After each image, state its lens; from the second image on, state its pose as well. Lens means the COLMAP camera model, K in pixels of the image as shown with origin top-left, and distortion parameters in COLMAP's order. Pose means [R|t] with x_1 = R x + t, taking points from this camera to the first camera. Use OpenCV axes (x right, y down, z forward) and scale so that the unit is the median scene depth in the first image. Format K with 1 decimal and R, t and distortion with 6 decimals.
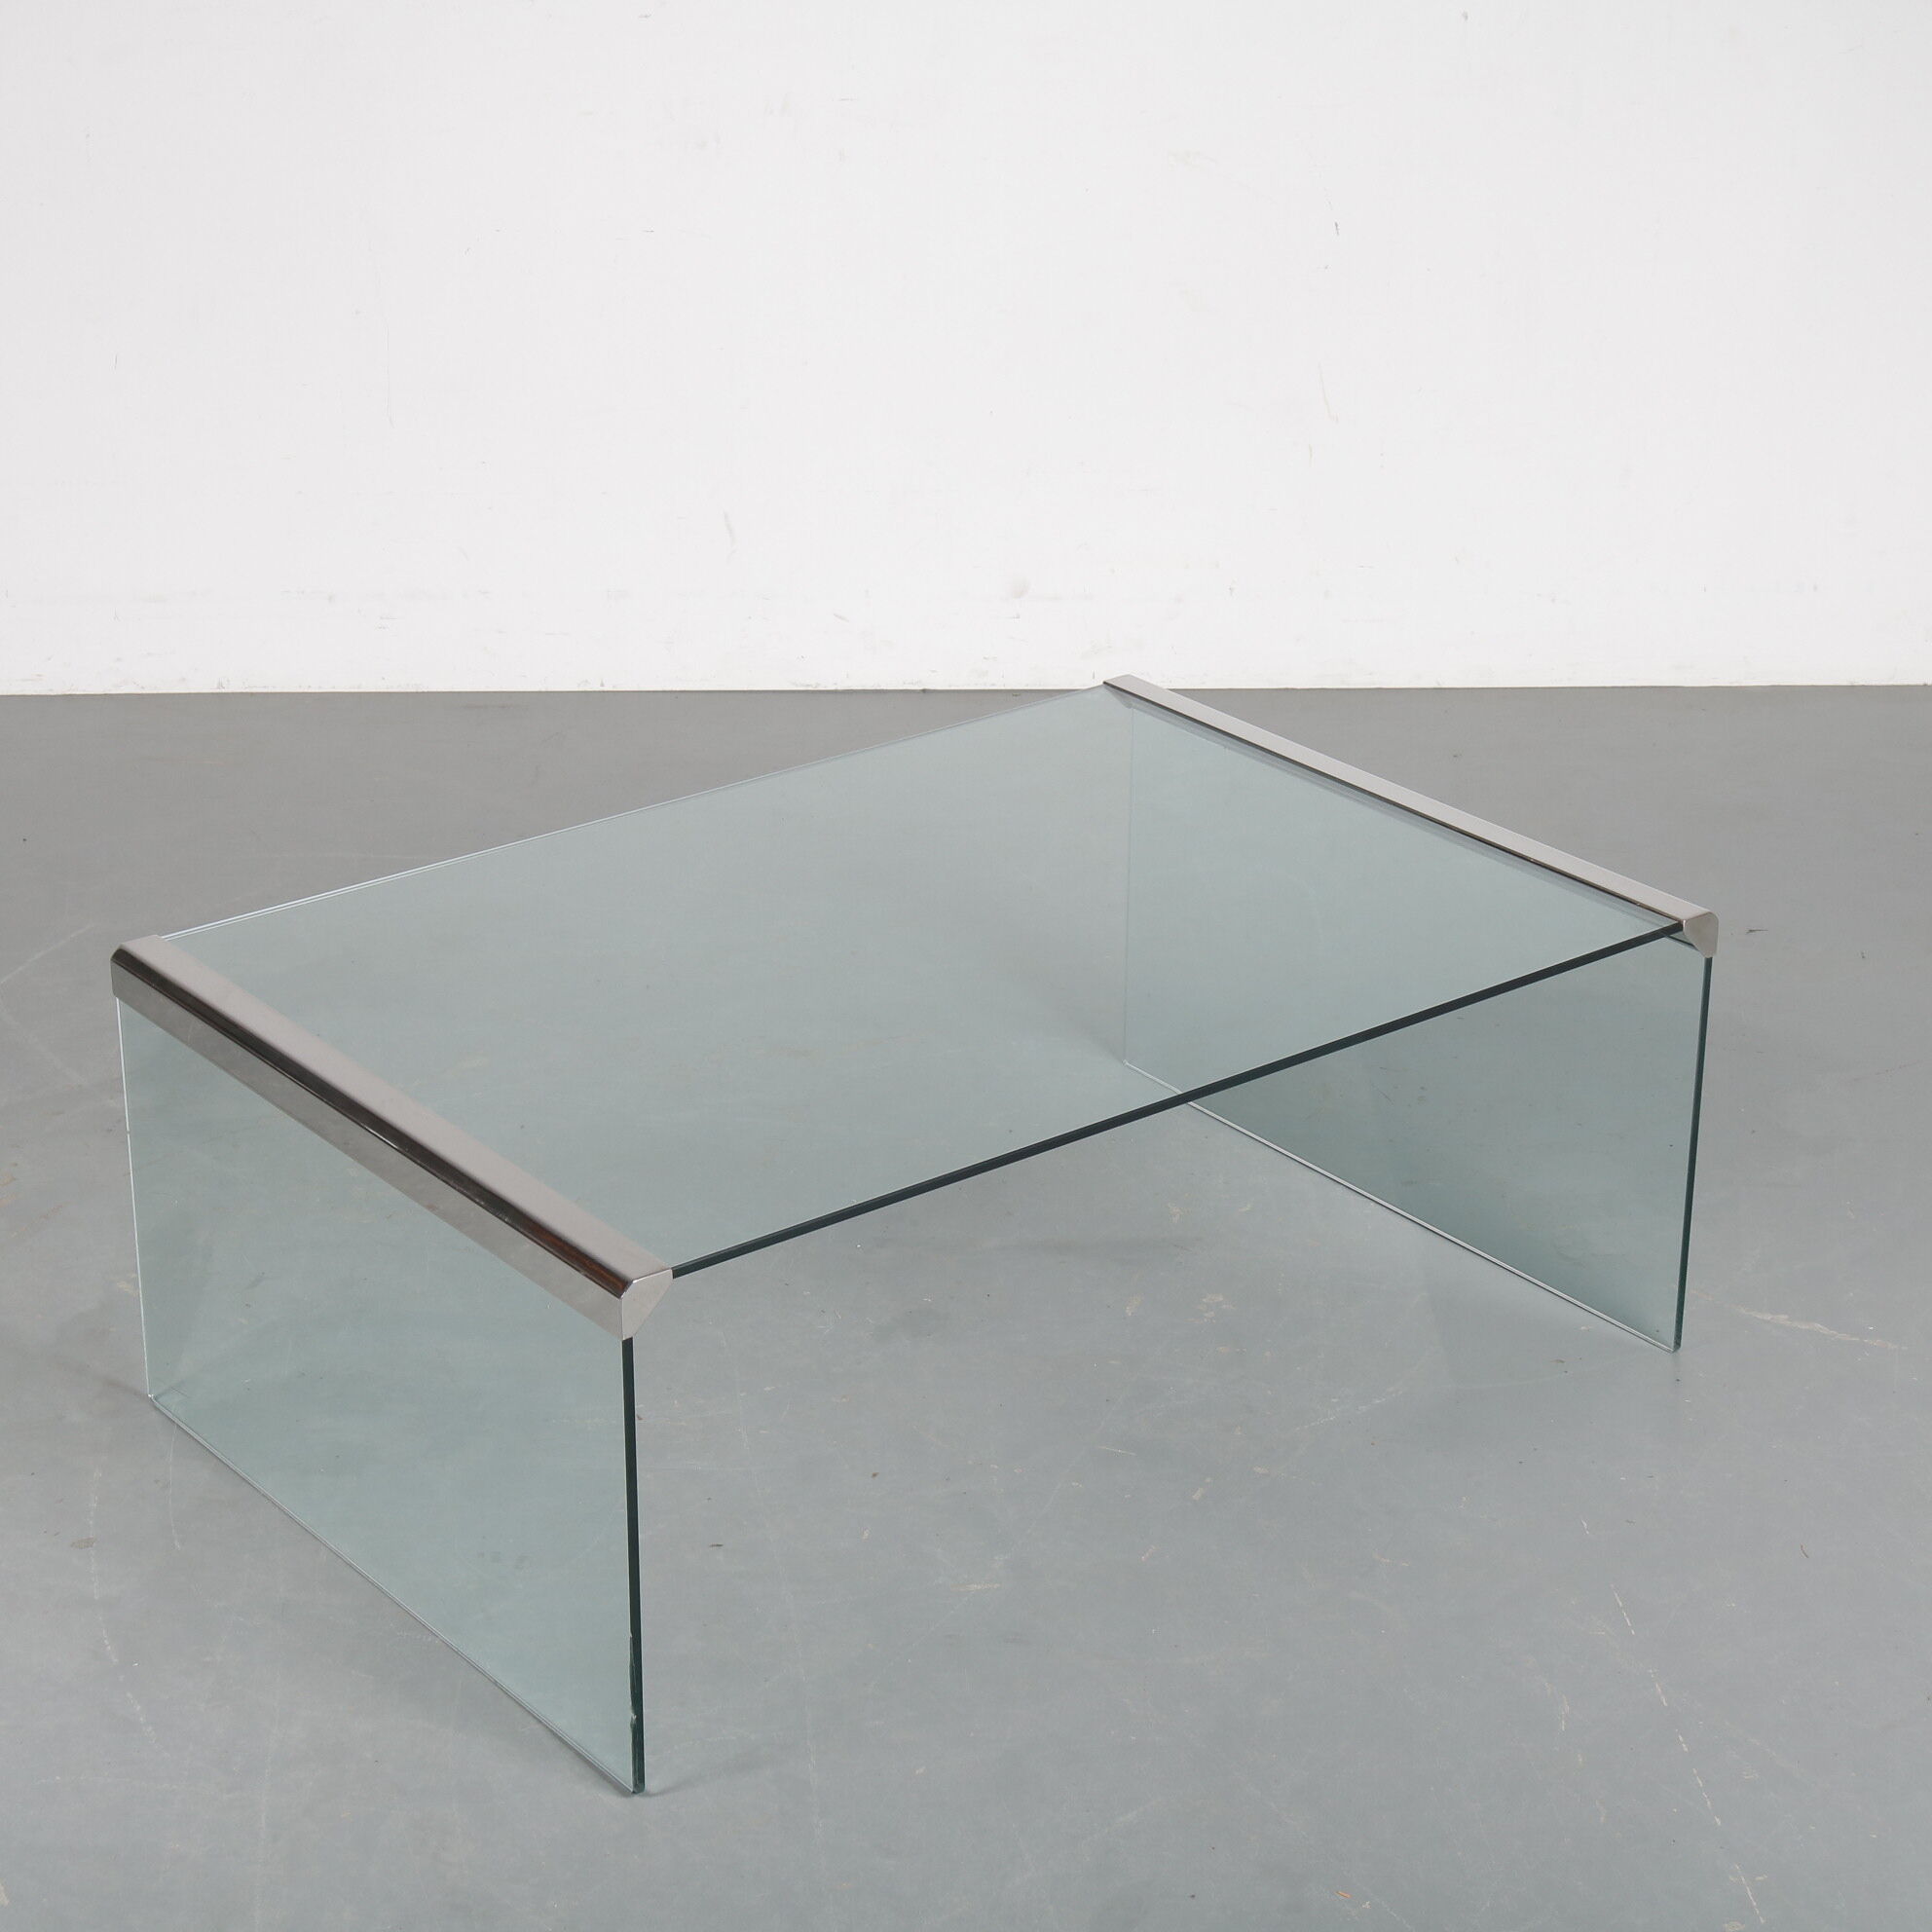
lens RADIAL K [[4107.8, 0, 958.3], [0, 4107.8, 968.6], [0, 0, 1]] dist [-0.004139, 0.000000]
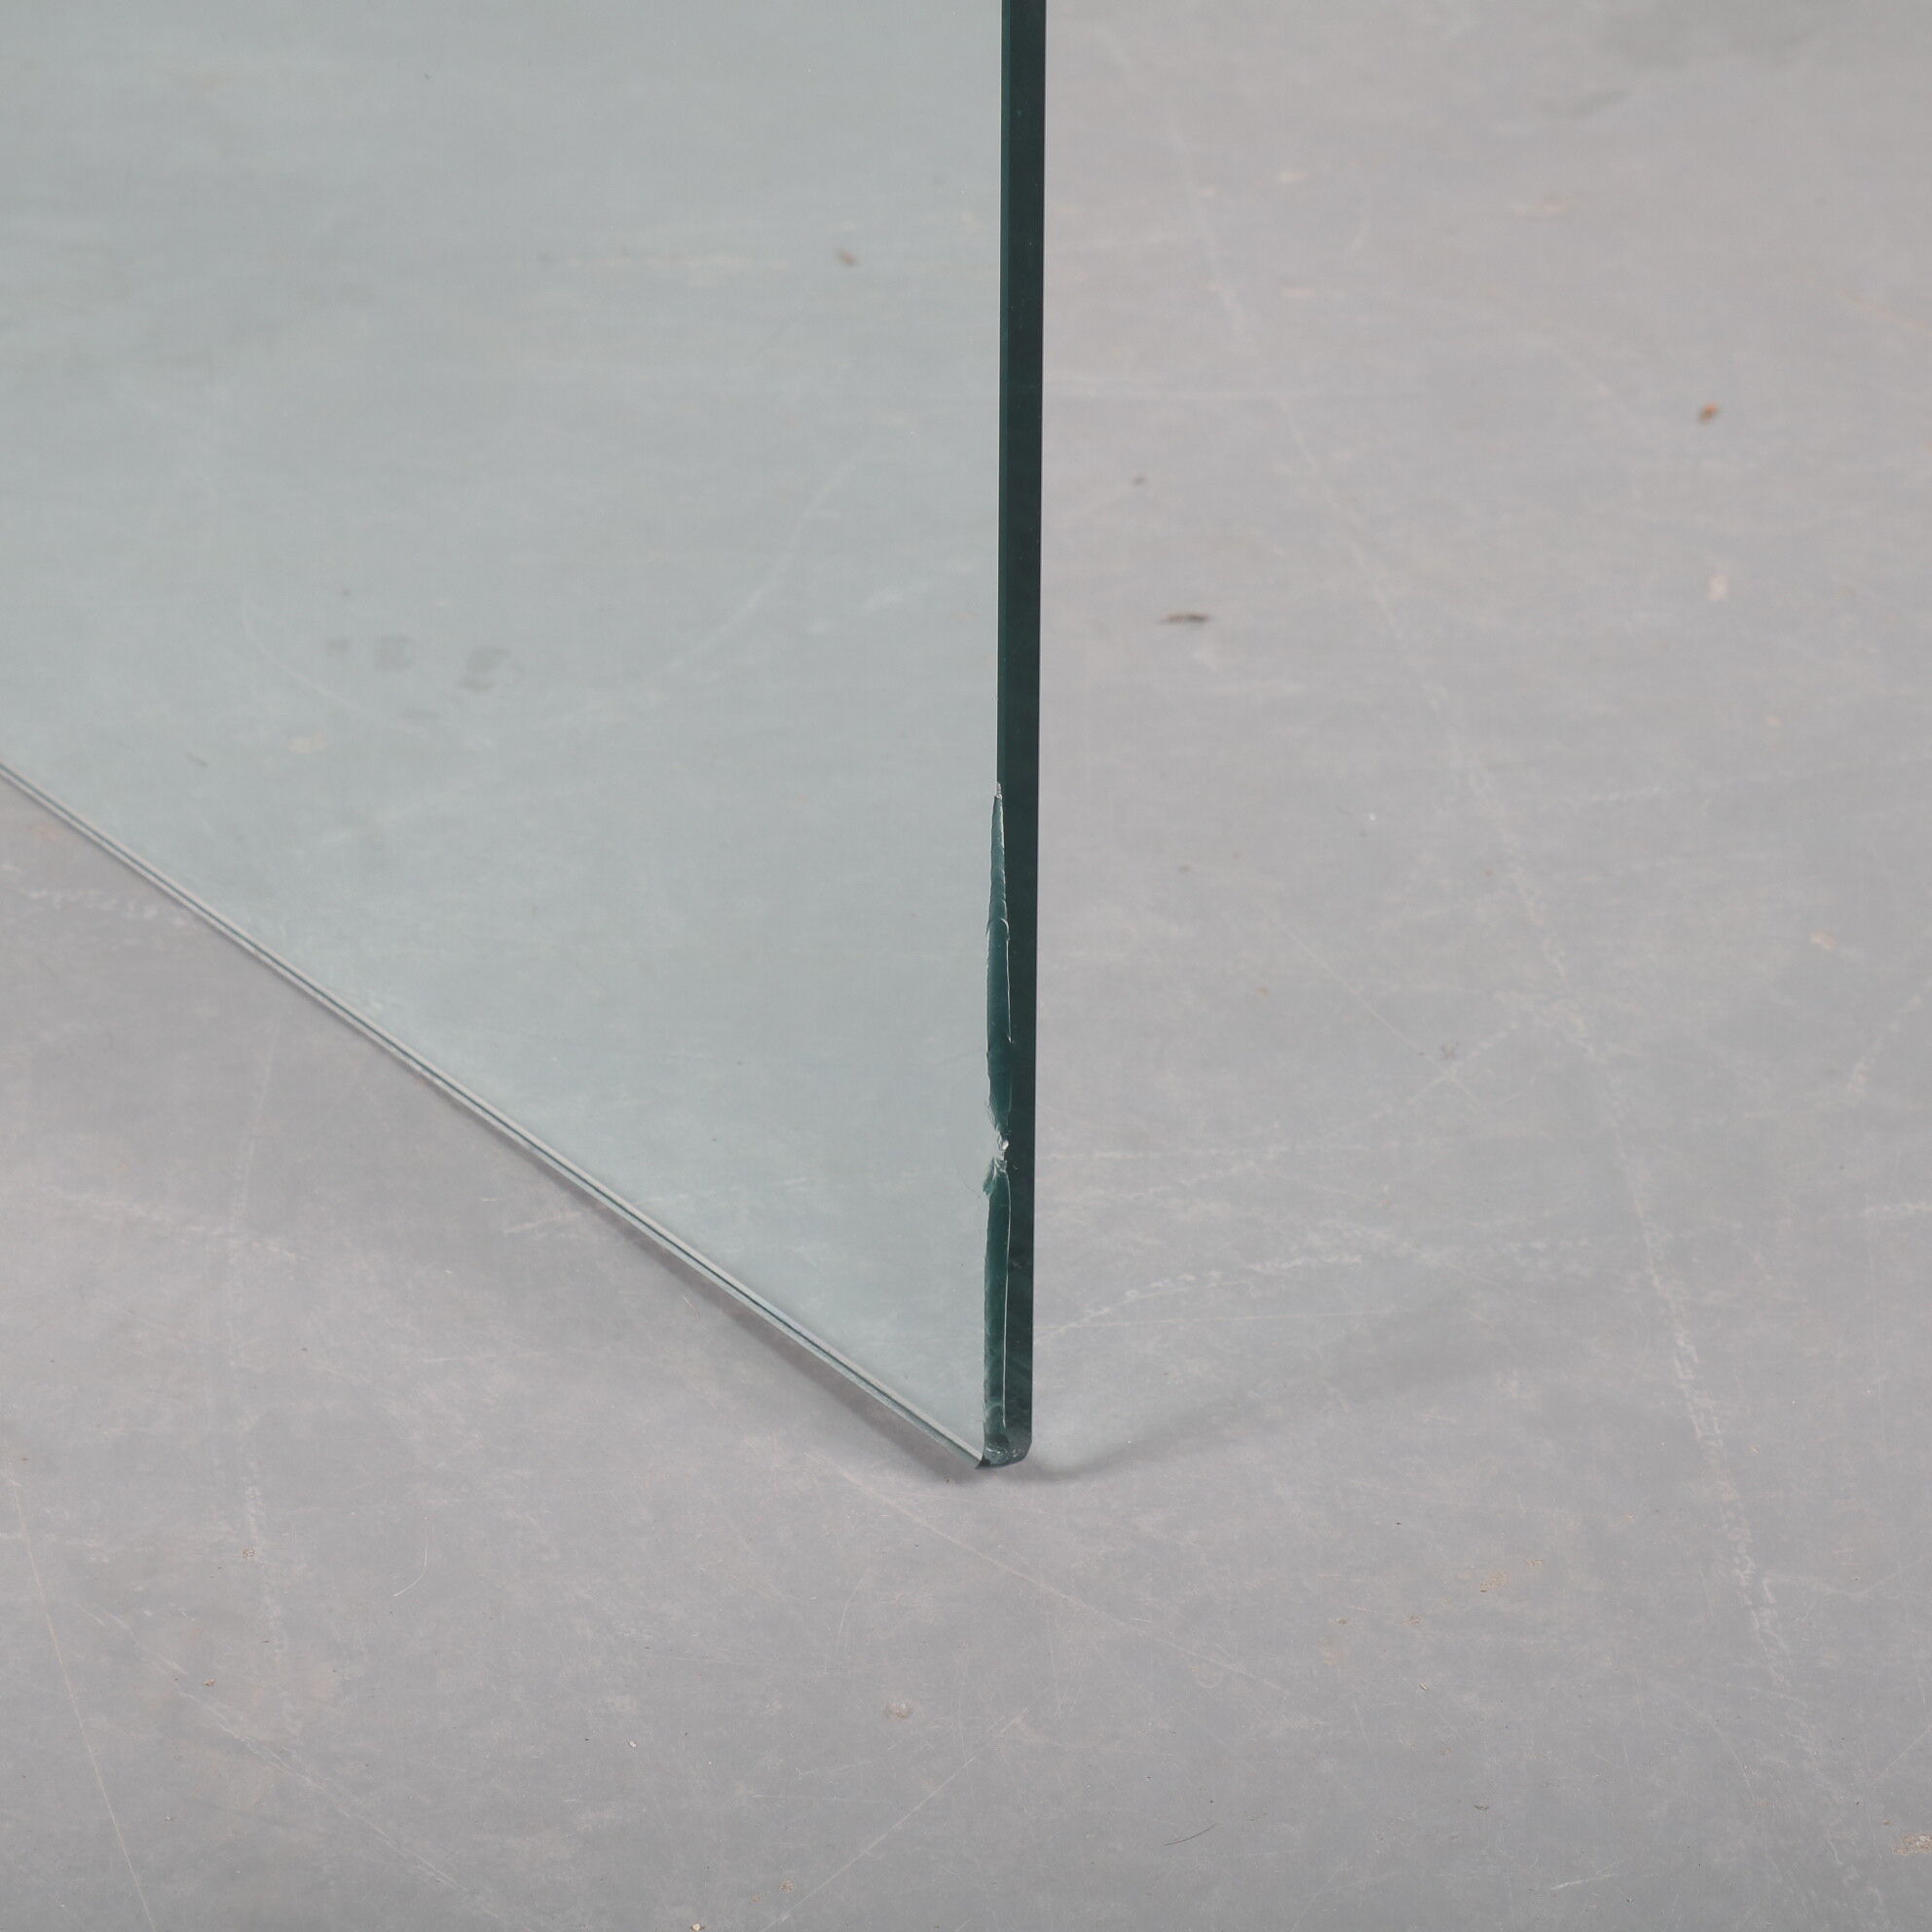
lens RADIAL K [[6796.1, 0, 970.1], [0, 6796.1, 967.1], [0, 0, 1]] dist [0.003228, 0.000000]
pose [[0.999928, 0.002241, -0.011767, -0.065881], [-0.001071, 0.995134, 0.098526, 0.115036], [0.011931, -0.098506, 0.995065, 0.525725]]
